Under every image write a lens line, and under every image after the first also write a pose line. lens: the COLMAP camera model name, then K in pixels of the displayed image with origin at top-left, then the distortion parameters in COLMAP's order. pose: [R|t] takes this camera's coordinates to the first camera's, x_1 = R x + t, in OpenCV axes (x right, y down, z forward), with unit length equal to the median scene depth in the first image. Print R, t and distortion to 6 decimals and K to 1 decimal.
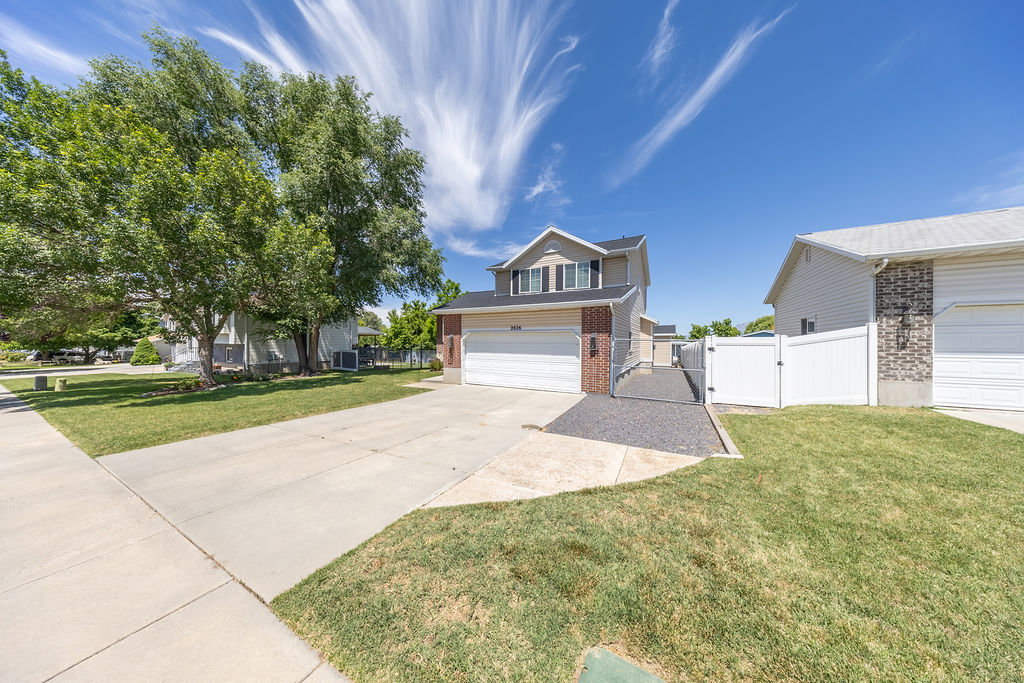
lens RADIAL K [[288.6, 0, 500.1], [0, 288.6, 319.4], [0, 0, 1]] dist [-0.000502, 0.000007]
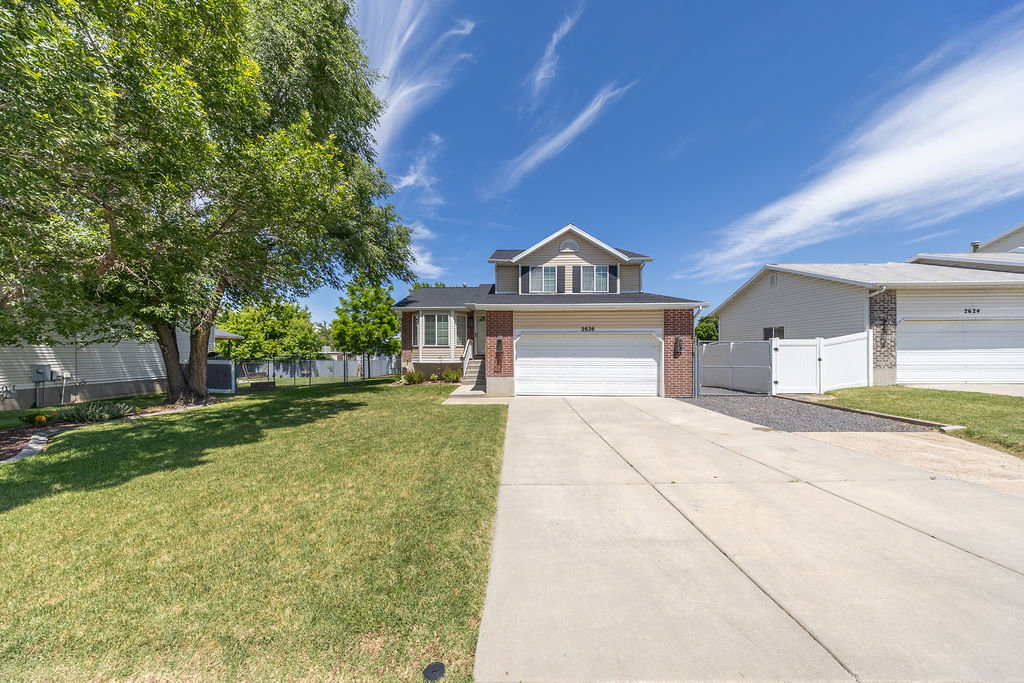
lens RADIAL K [[297.9, 0, 511.2], [0, 297.9, 343.1], [0, 0, 1]] dist [0.000103, 0.001661]
pose [[0.890036, 0.006521, 0.455844, -0.479045], [-0.031288, 0.998414, 0.046807, 0.030777], [-0.454815, -0.055923, 0.888828, 0.226228]]
